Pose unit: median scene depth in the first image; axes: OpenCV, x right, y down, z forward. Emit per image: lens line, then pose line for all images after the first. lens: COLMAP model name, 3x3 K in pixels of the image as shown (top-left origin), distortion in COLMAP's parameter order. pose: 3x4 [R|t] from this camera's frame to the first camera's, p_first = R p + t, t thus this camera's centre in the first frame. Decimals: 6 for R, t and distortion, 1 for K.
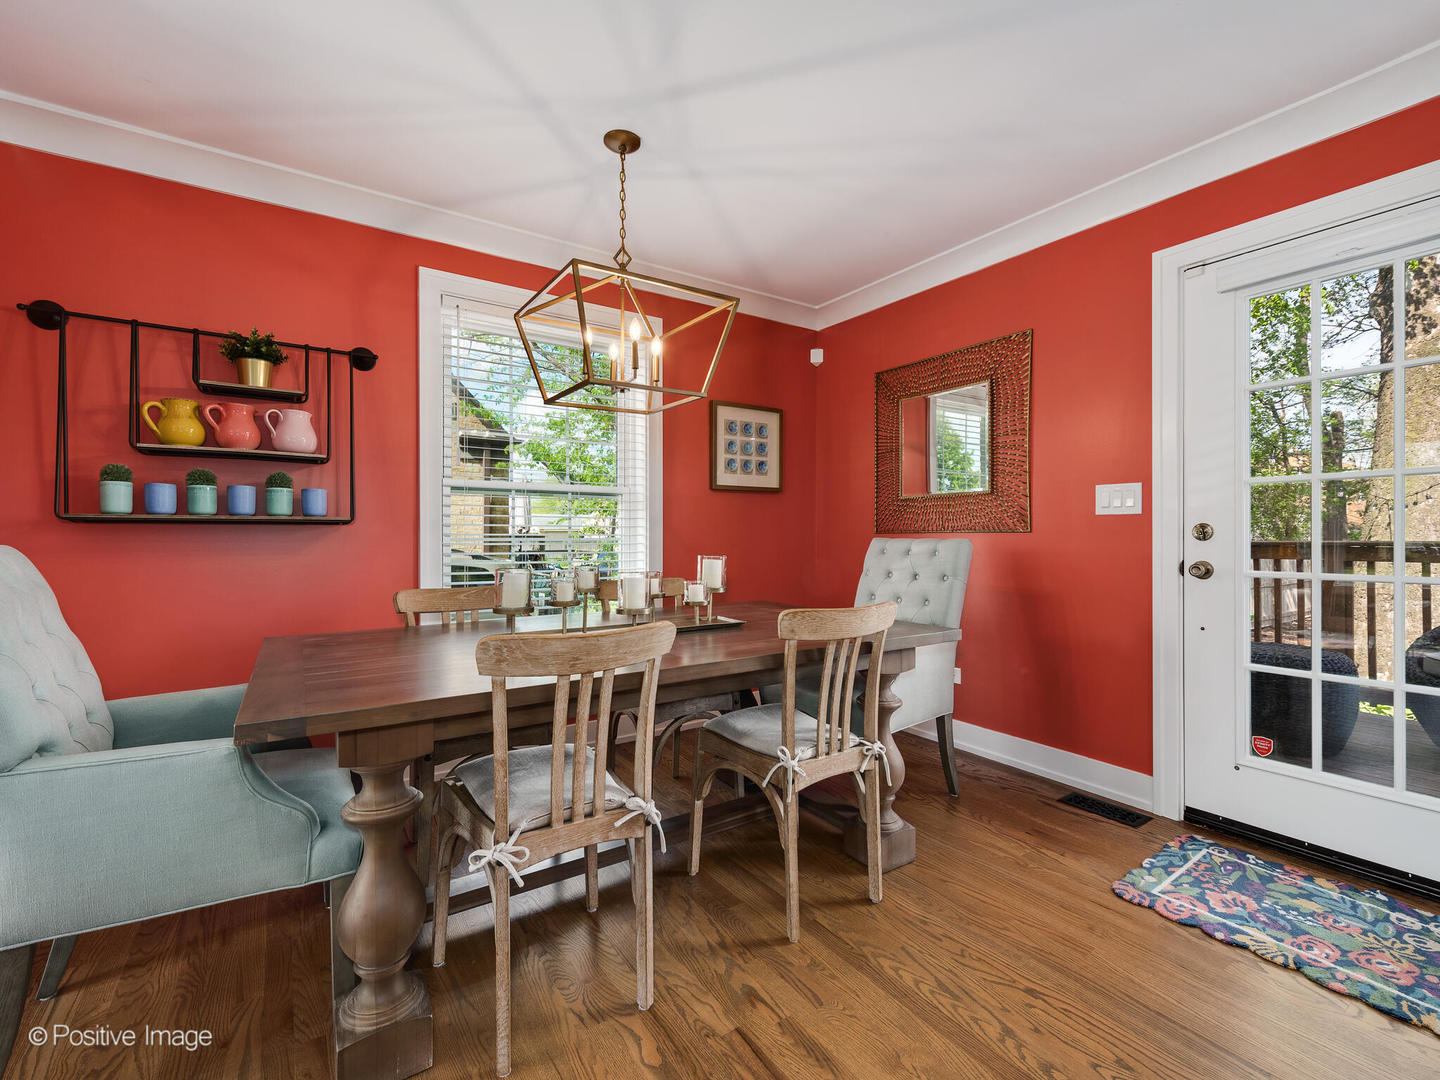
lens RADIAL K [[636.8, 0, 720.0], [0, 636.8, 538.8], [0, 0, 1]] dist [0.007198, -0.000943]
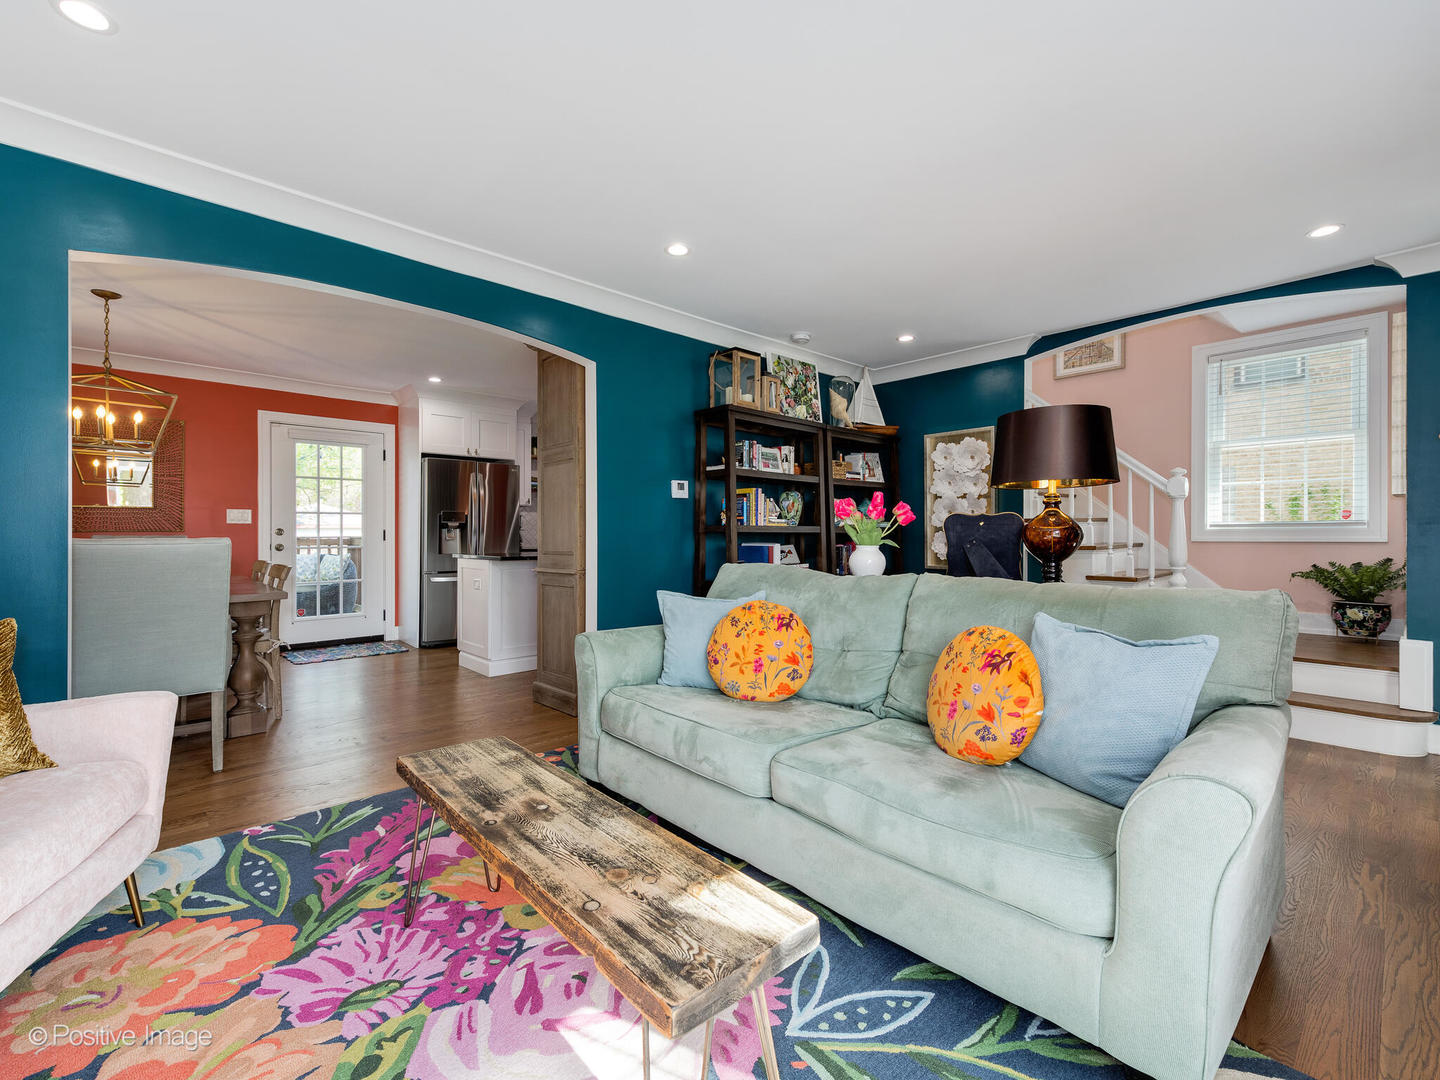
lens RADIAL K [[636.8, 0, 720.9], [0, 636.8, 534.2], [0, 0, 1]] dist [0.007198, -0.000943]
pose [[-0.161792, -0.001605, 0.986824, -2.068302], [0.008408, 0.999960, 0.003005, 0.005503], [-0.986789, 0.008784, -0.161772, -0.292545]]
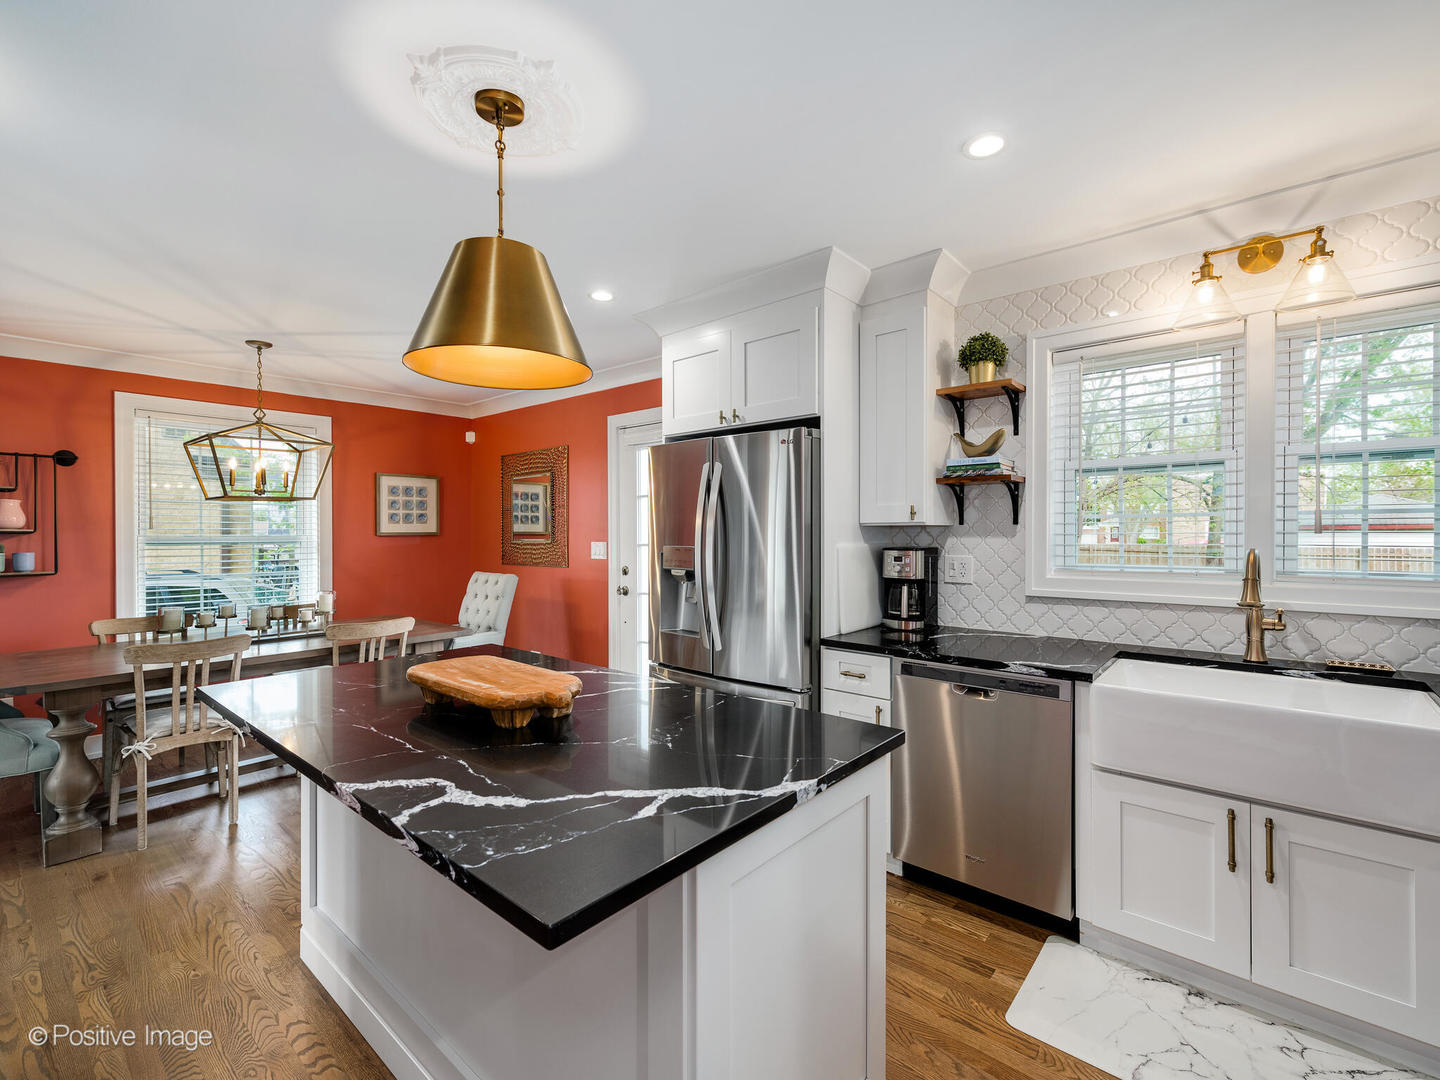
lens RADIAL K [[636.8, 0, 717.1], [0, 636.8, 534.3], [0, 0, 1]] dist [0.007198, -0.000943]
pose [[0.963317, -0.006129, 0.268297, 0.550657], [0.007536, 0.999963, -0.004214, -0.115088], [-0.268261, 0.006082, 0.963327, -0.924278]]
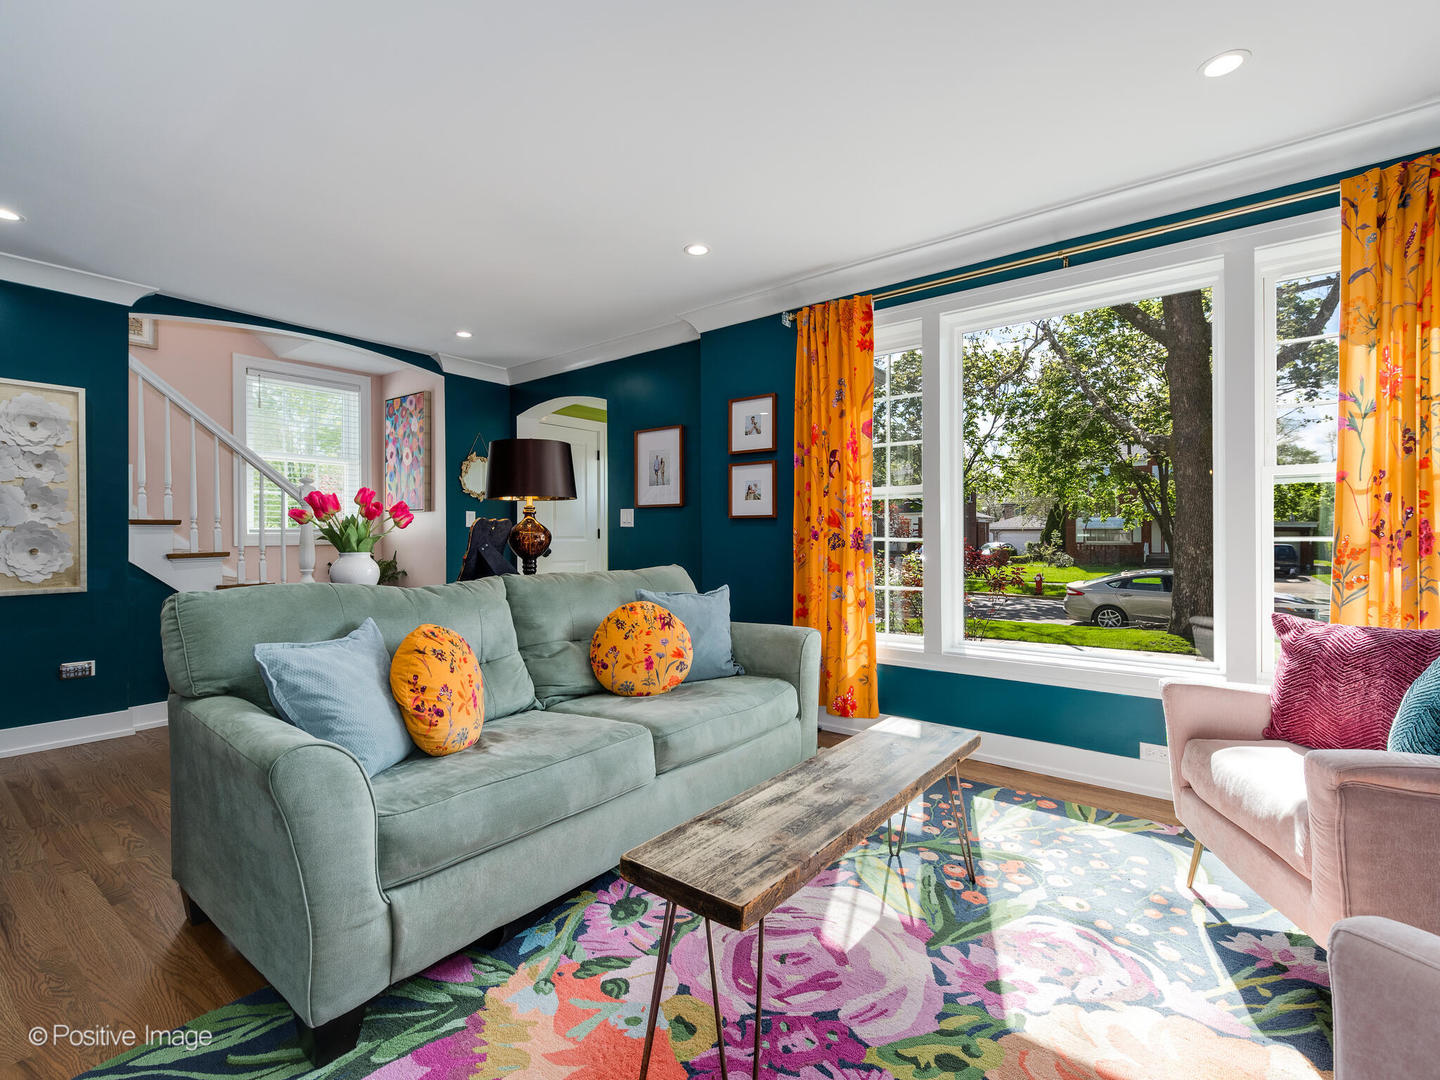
lens RADIAL K [[656.4, 0, 718.5], [0, 656.4, 538.6], [0, 0, 1]] dist [0.002149, 0.000898]
pose [[-0.947479, 0.004114, -0.319791, -1.049835], [0.000621, 0.999939, 0.011022, 0.000601], [0.319817, 0.010245, -0.947424, 0.434078]]
